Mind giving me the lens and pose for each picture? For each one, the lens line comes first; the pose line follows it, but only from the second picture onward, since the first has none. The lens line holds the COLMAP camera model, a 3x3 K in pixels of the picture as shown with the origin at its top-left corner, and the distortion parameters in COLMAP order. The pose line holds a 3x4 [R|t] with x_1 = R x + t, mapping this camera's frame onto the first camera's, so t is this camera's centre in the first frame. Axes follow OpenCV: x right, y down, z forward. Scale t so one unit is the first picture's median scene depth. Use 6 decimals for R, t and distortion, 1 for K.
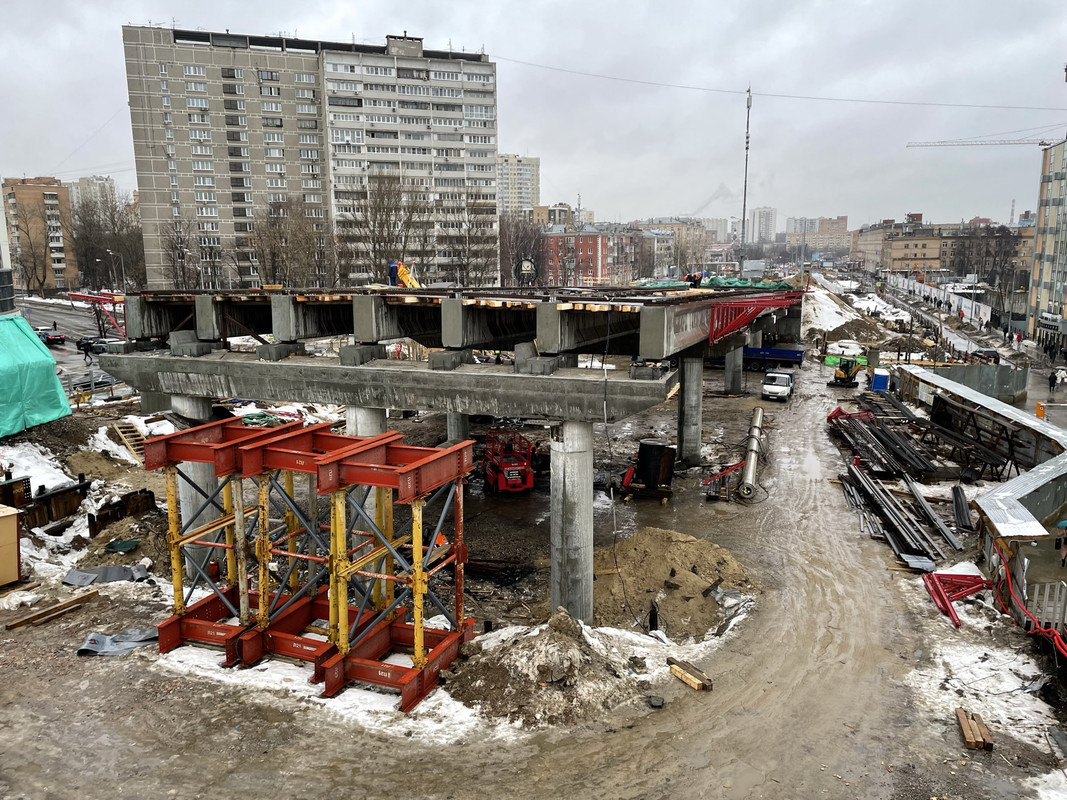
lens RADIAL K [[799.0, 0, 543.1], [0, 799.0, 393.4], [0, 0, 1]] dist [0.084324, -0.101789]
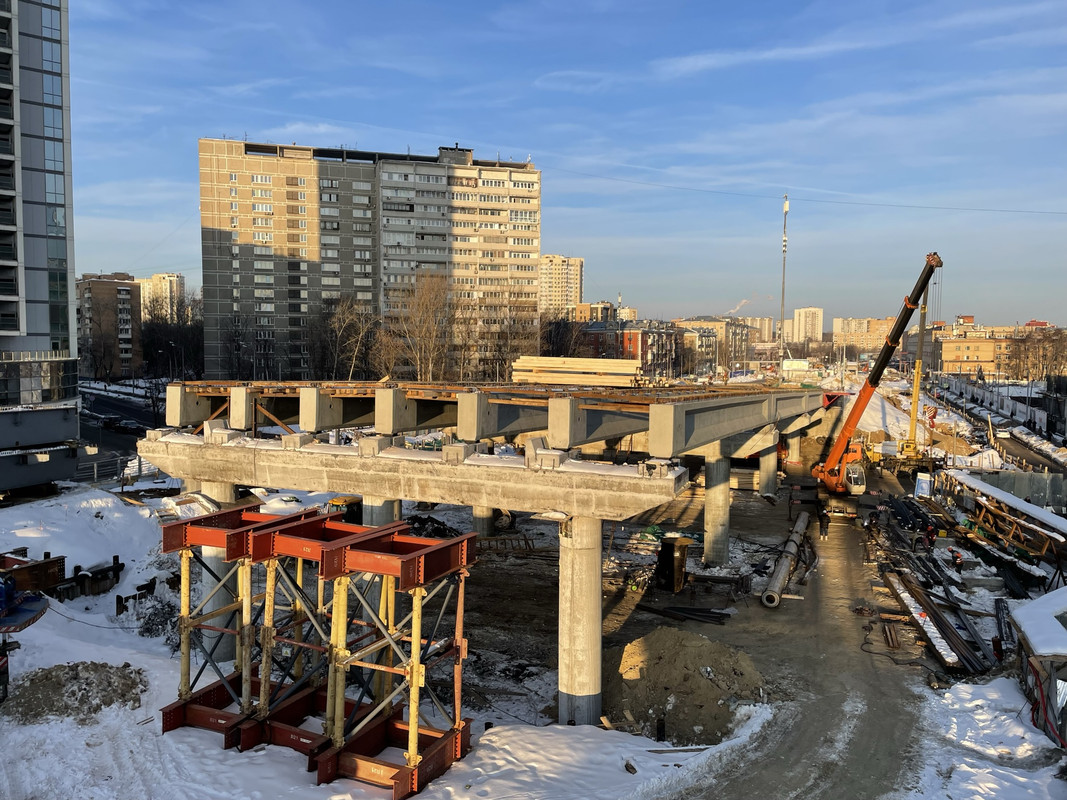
lens RADIAL K [[799.0, 0, 526.0], [0, 799.0, 390.7], [0, 0, 1]] dist [0.084324, -0.101789]
pose [[0.997005, 0.018216, -0.075156, 0.008431], [-0.027124, 0.992491, -0.119275, -0.000141], [0.072418, 0.120957, 0.990013, -0.003692]]
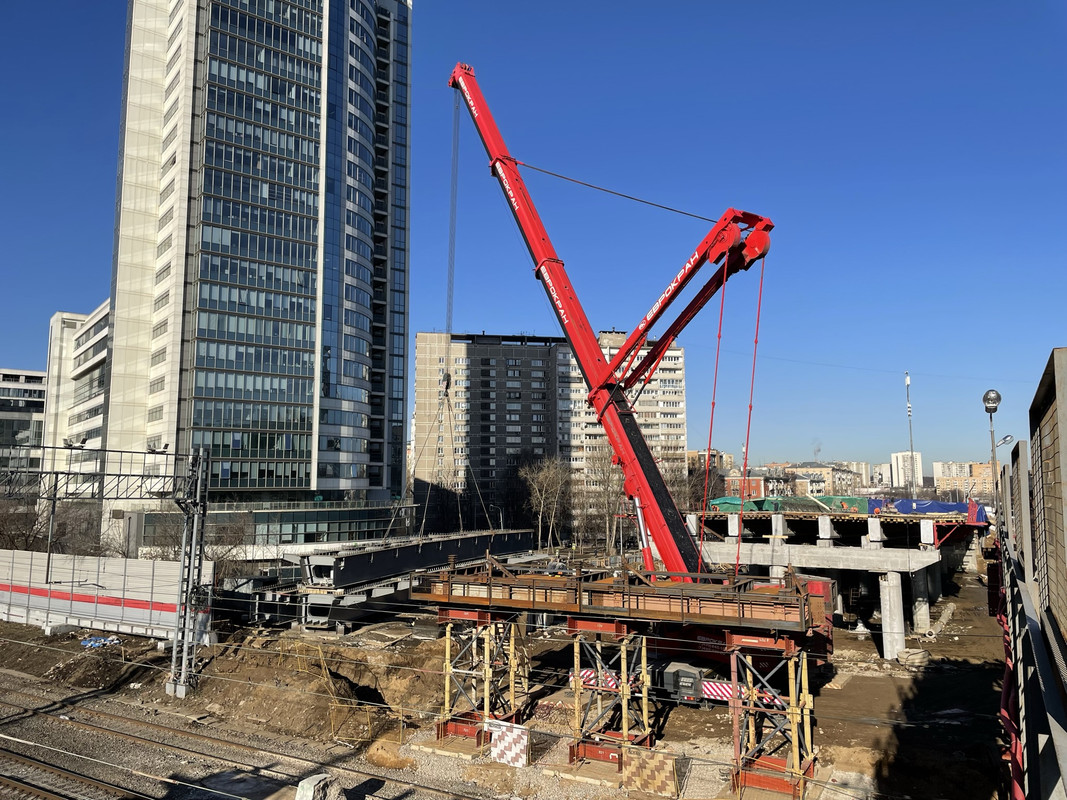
lens RADIAL K [[799.0, 0, 539.8], [0, 799.0, 390.1], [0, 0, 1]] dist [0.084324, -0.101789]
pose [[0.987217, -0.015464, -0.158629, -0.118591], [-0.032389, 0.955049, -0.294674, 0.052585], [0.156055, 0.296045, 0.942340, -0.301098]]
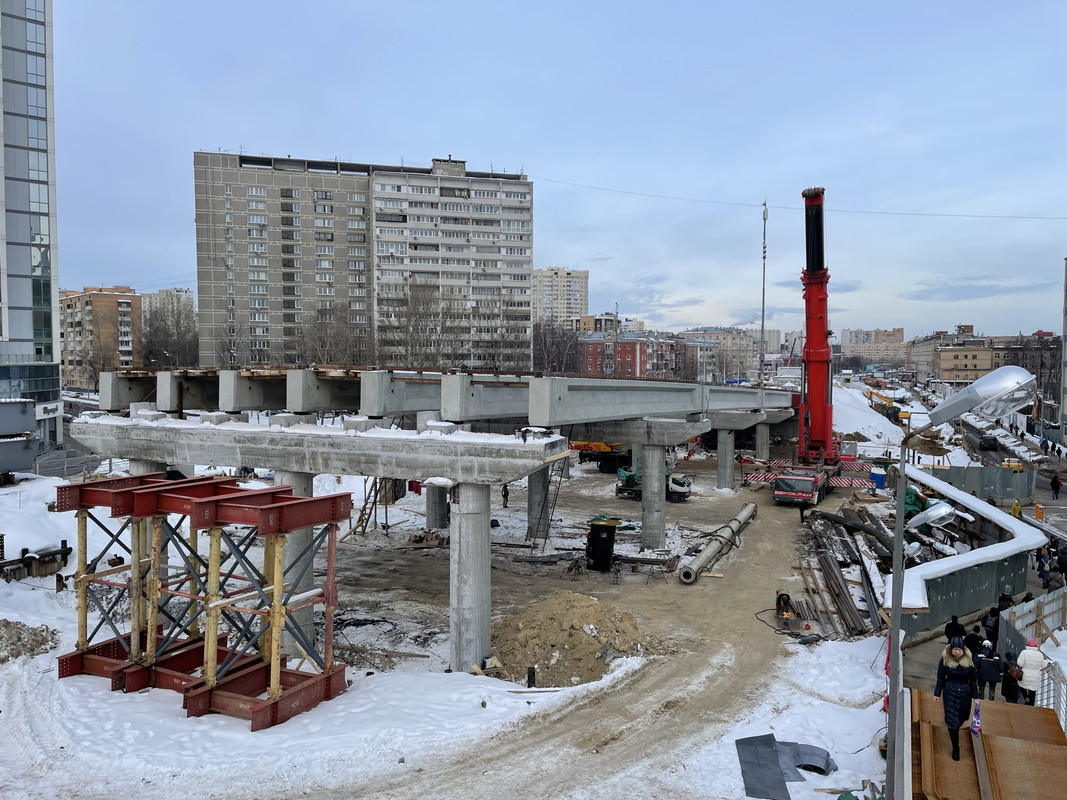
lens RADIAL K [[799.0, 0, 537.5], [0, 799.0, 396.4], [0, 0, 1]] dist [0.084324, -0.101789]
pose [[0.997067, 0.012006, -0.075580, 0.043943], [-0.021757, 0.991334, -0.129552, 0.011631], [0.073370, 0.130817, 0.988688, -0.014252]]
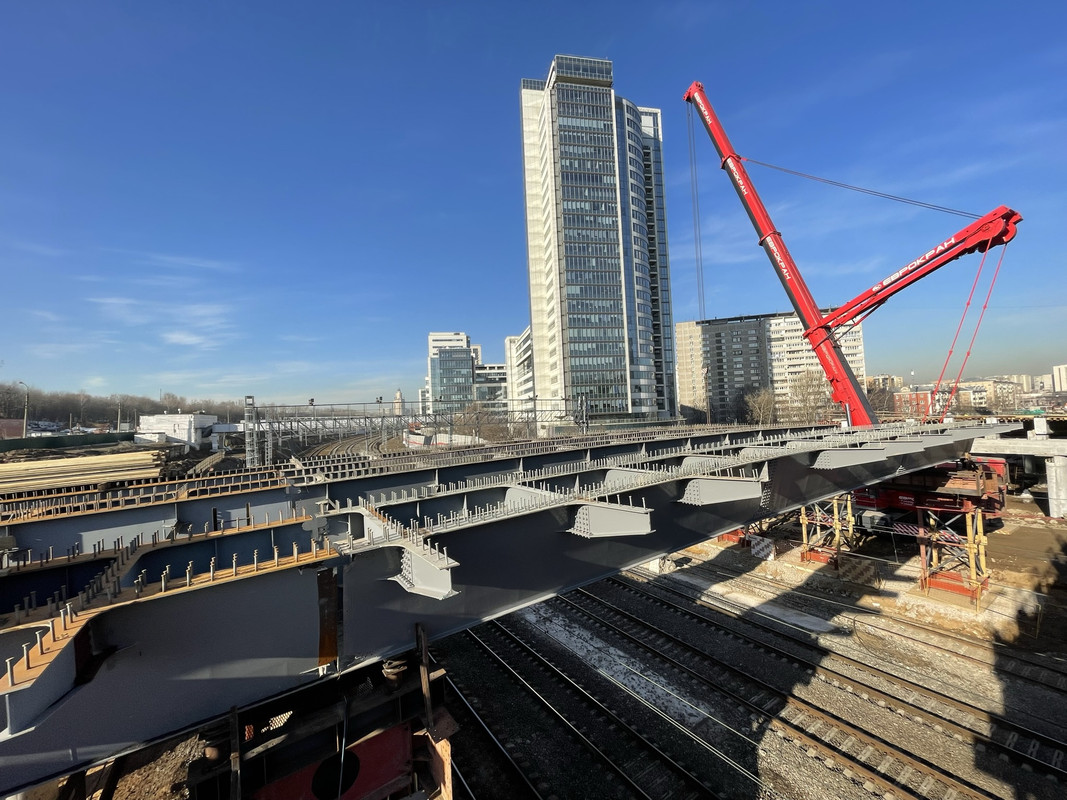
lens RADIAL K [[428.1, 0, 533.8], [0, 428.1, 399.5], [0, 0, 1]] dist [-0.003385, -0.000552]
pose [[0.802495, -0.050452, -0.594522, -0.125146], [-0.069387, 0.981767, -0.176973, 0.052975], [0.592610, 0.183272, 0.784362, -0.318205]]
